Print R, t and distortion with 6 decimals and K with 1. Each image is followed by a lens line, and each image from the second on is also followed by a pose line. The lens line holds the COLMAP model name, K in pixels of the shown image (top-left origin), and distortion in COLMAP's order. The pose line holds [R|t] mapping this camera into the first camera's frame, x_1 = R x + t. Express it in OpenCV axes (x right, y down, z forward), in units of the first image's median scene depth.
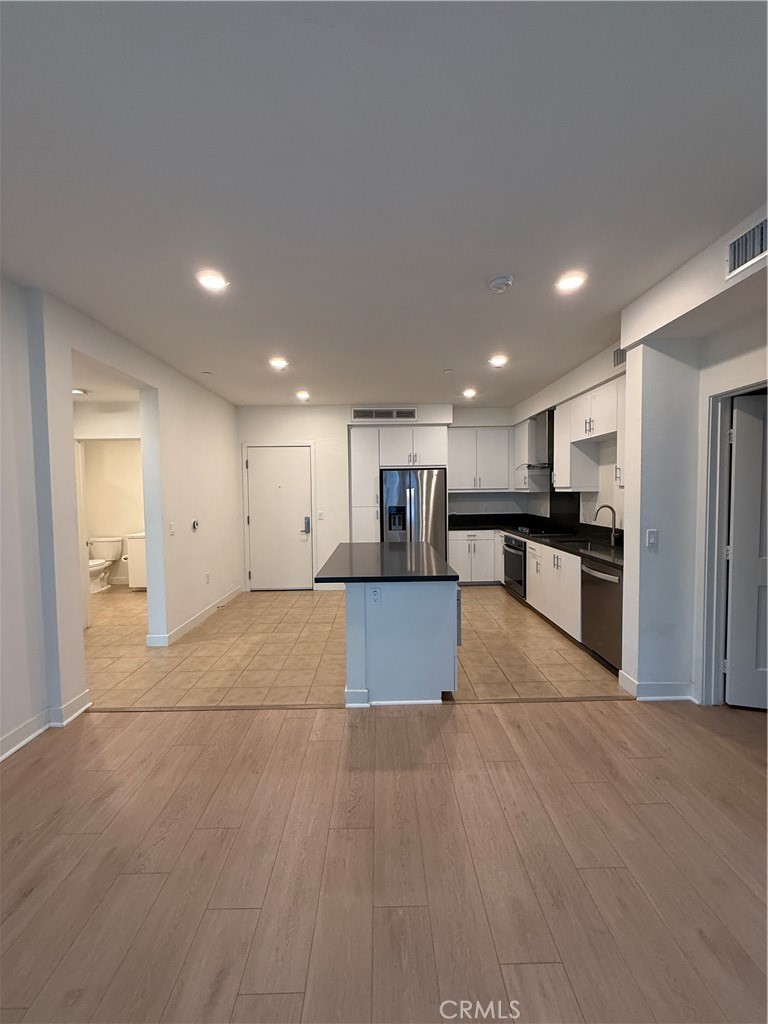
lens RADIAL K [[408.3, 0, 387.5], [0, 408.3, 508.7], [0, 0, 1]] dist [-0.000225, 0.000865]
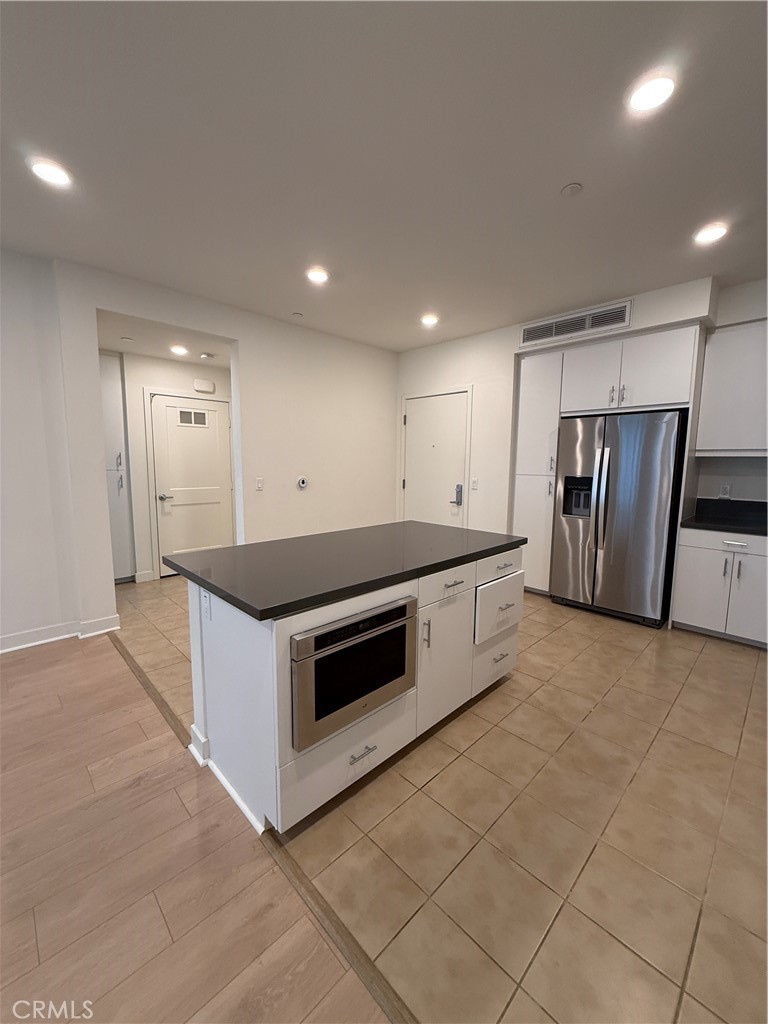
lens RADIAL K [[408.3, 0, 384.8], [0, 408.3, 510.4], [0, 0, 1]] dist [-0.000225, 0.000865]
pose [[0.684962, 0.108420, -0.720467, 0.405286], [-0.051204, 0.993584, 0.100839, -0.003703], [0.726777, -0.032180, 0.686119, 0.536426]]
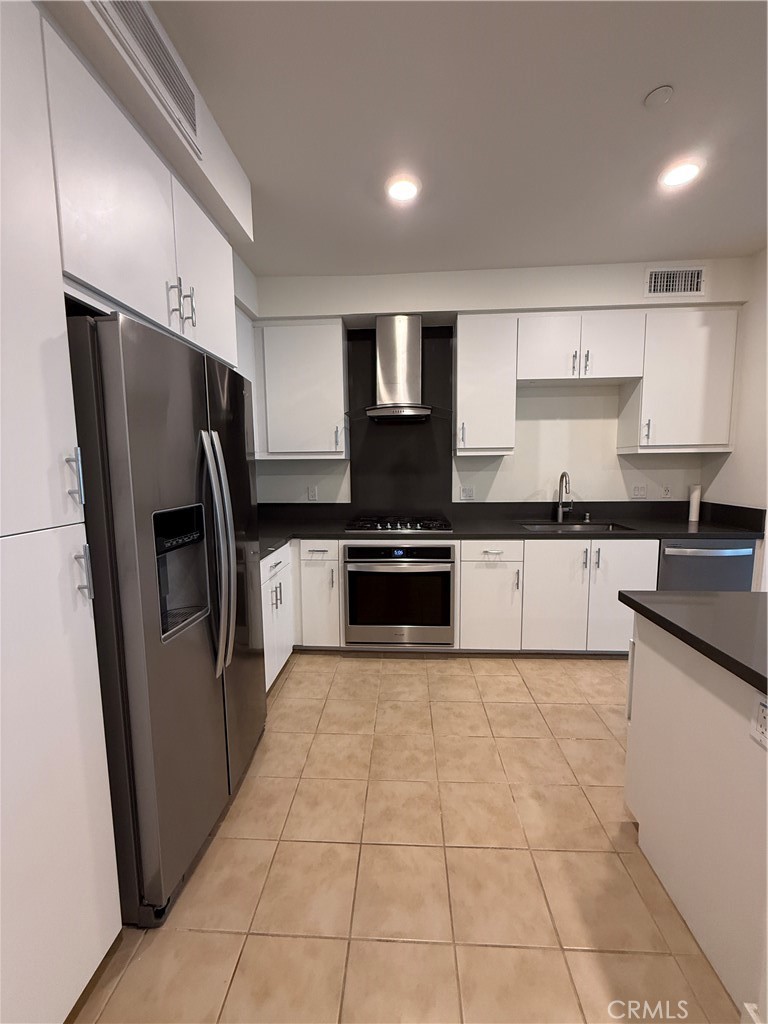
lens RADIAL K [[408.3, 0, 385.9], [0, 408.3, 508.3], [0, 0, 1]] dist [-0.000225, 0.000865]
pose [[0.072855, -0.092788, 0.993017, -0.267595], [0.055481, 0.994498, 0.088856, -0.029293], [-0.995798, 0.048620, 0.077602, 1.301030]]
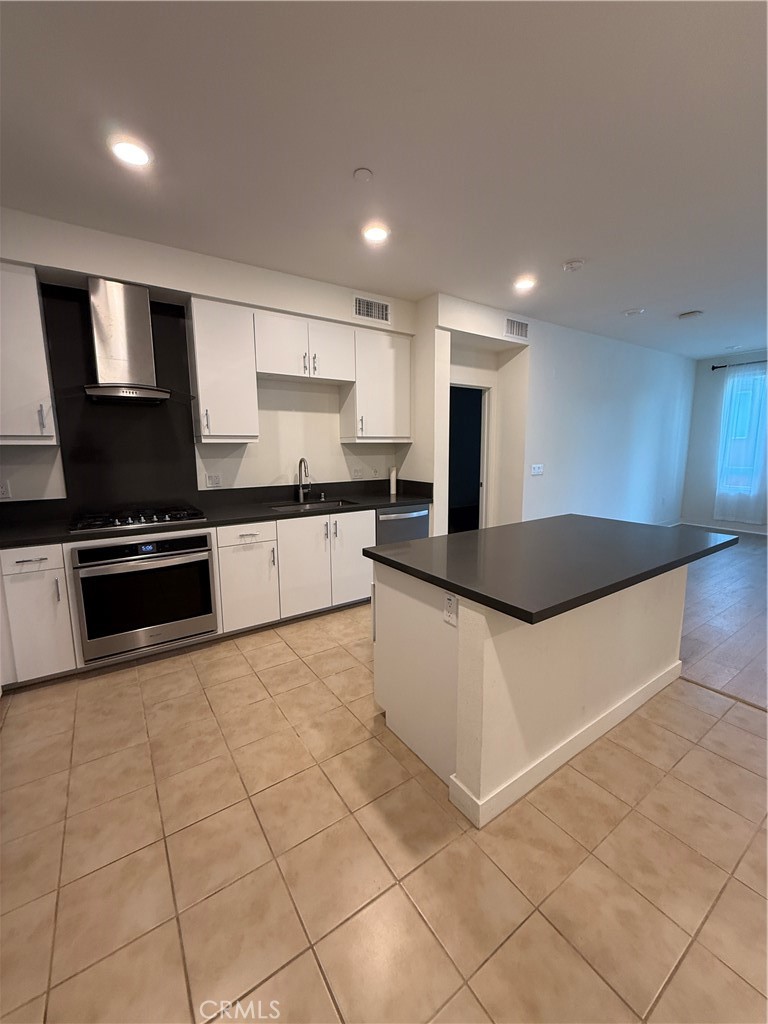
lens RADIAL K [[408.3, 0, 384.5], [0, 408.3, 507.5], [0, 0, 1]] dist [-0.000225, 0.000865]
pose [[-0.546316, -0.106248, 0.830813, -0.312301], [0.052084, 0.985693, 0.160303, -0.037374], [-0.835958, 0.130848, -0.532966, 1.358631]]
